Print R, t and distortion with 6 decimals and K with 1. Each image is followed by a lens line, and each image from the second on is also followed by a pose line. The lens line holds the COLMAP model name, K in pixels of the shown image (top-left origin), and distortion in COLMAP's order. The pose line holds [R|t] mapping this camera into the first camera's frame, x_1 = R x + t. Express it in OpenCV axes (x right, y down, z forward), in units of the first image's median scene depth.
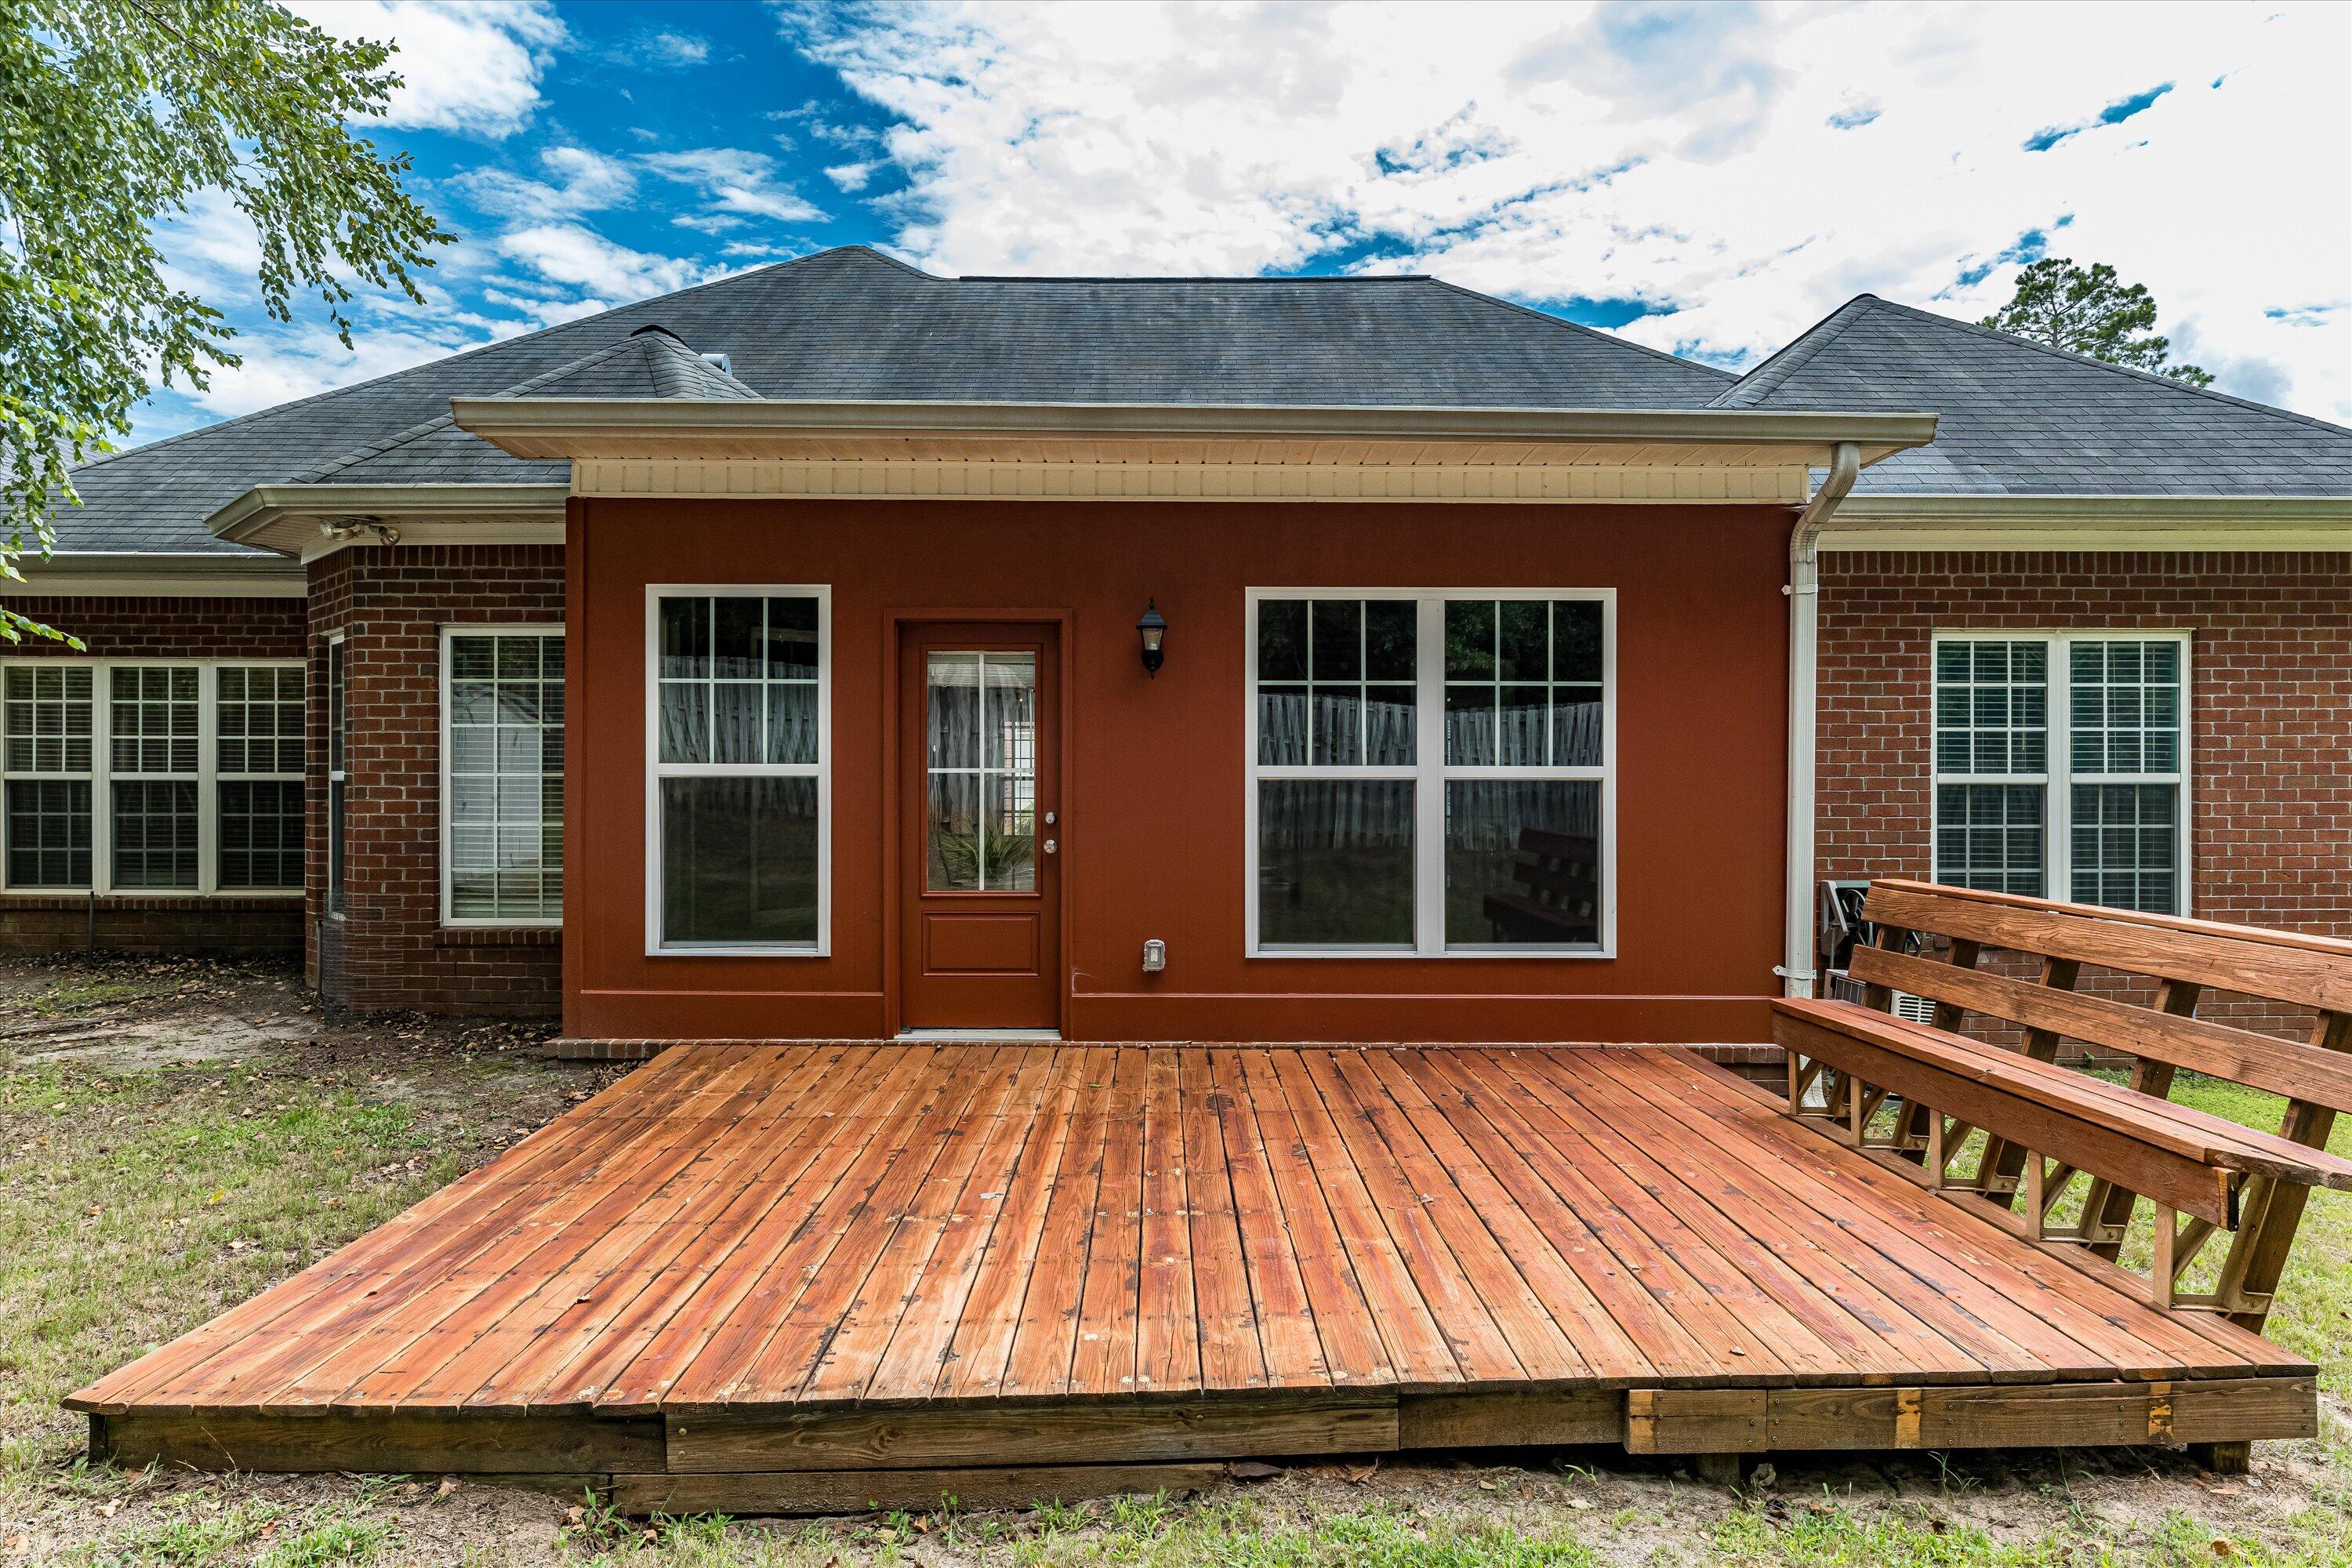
lens RADIAL K [[1396.1, 0, 1169.8], [0, 1396.1, 796.4], [0, 0, 1]] dist [-0.002647, -0.001425]
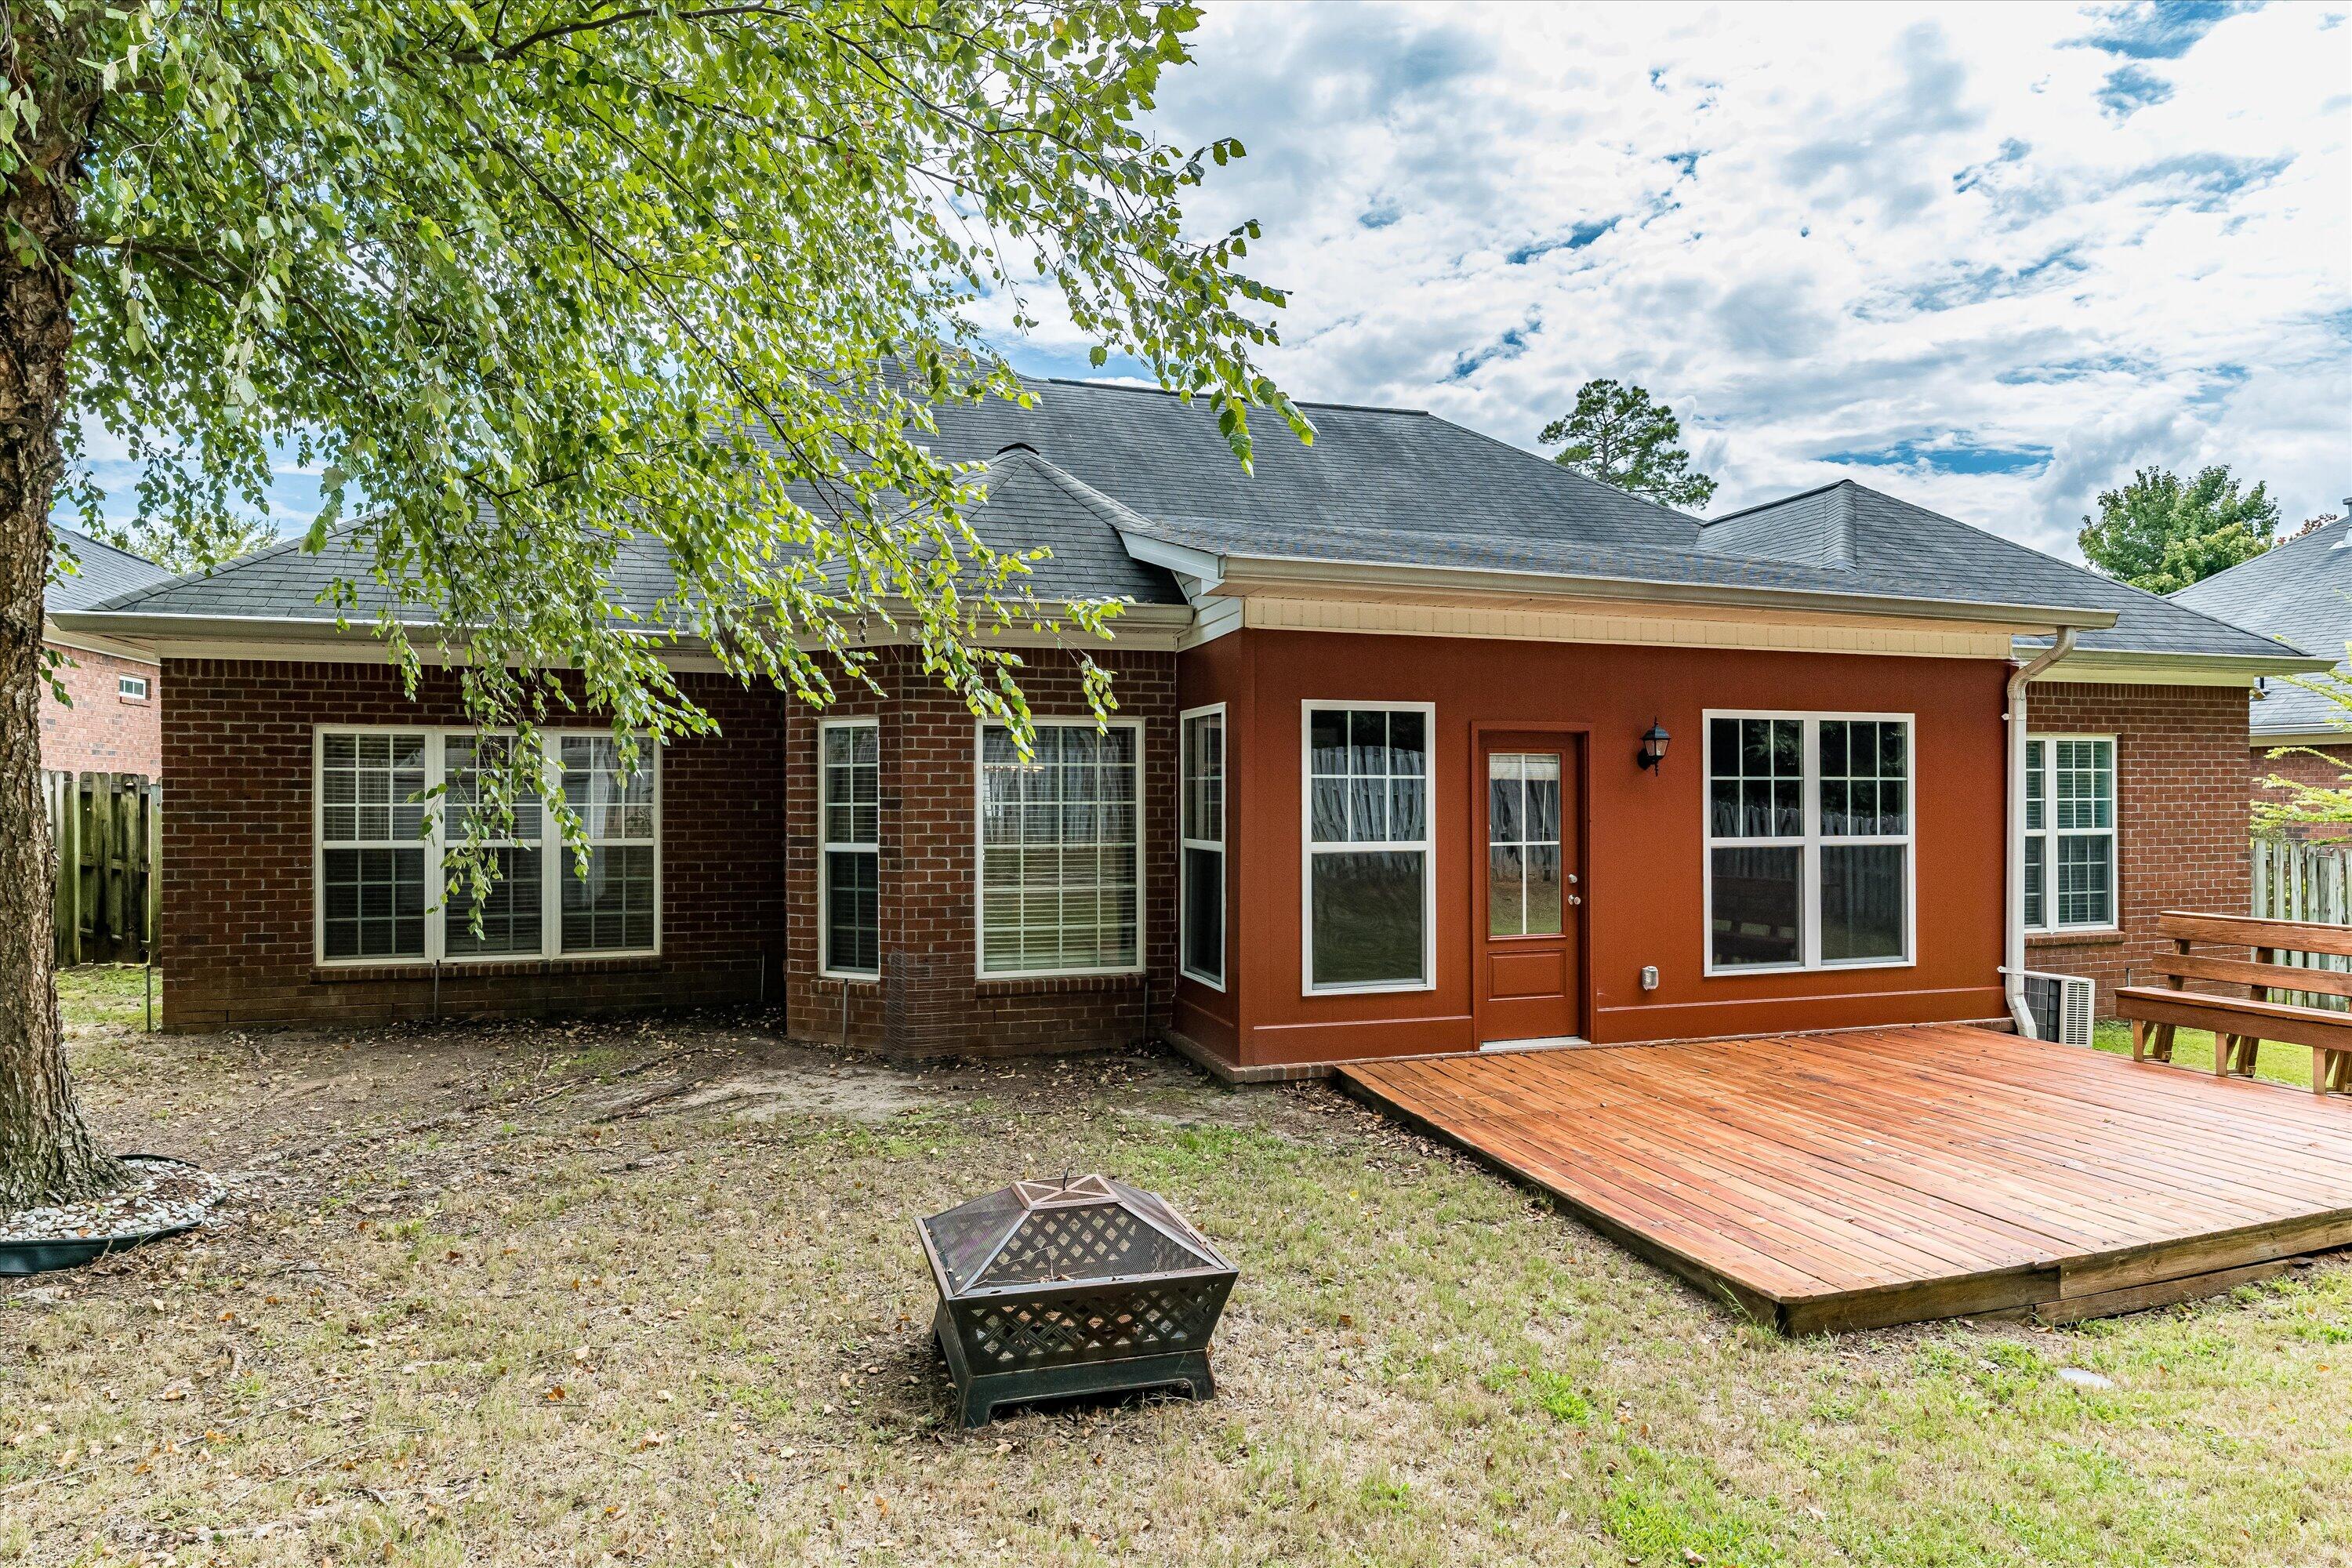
lens RADIAL K [[1328.7, 0, 1171.3], [0, 1328.7, 802.0], [0, 0, 1]] dist [0.005409, -0.000705]
pose [[0.955036, -0.005491, 0.296439, -0.826499], [0.007944, 0.999943, -0.007072, -0.051511], [-0.296384, 0.009109, 0.955026, -0.103180]]
